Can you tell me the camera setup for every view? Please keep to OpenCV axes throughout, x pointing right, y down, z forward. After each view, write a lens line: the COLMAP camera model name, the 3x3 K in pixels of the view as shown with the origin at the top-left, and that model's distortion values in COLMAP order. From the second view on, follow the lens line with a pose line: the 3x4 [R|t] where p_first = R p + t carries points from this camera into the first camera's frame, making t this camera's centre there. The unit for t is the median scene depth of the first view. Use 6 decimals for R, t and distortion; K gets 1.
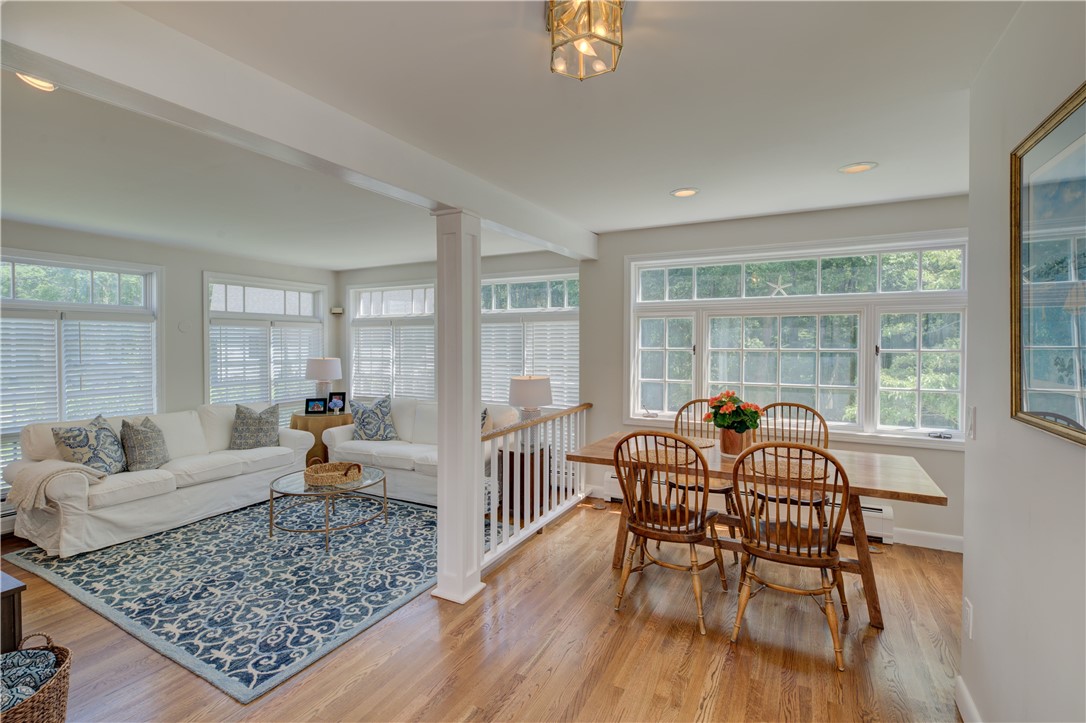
lens RADIAL K [[509.2, 0, 550.5], [0, 509.2, 350.9], [0, 0, 1]] dist [-0.000010, -0.001893]
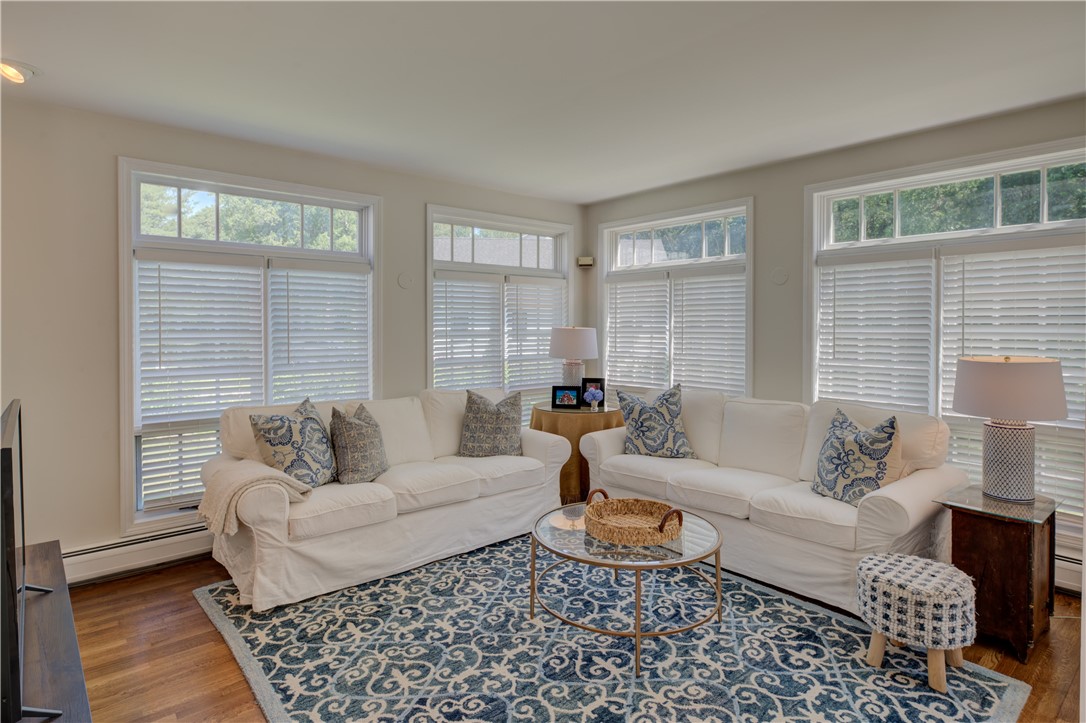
lens RADIAL K [[594.4, 0, 539.0], [0, 594.4, 331.9], [0, 0, 1]] dist [0.005640, 0.001409]
pose [[0.928230, 0.001881, -0.372002, -0.258018], [-0.004399, 0.999973, -0.005922, 0.033738], [0.371981, 0.007134, 0.928213, 0.325003]]
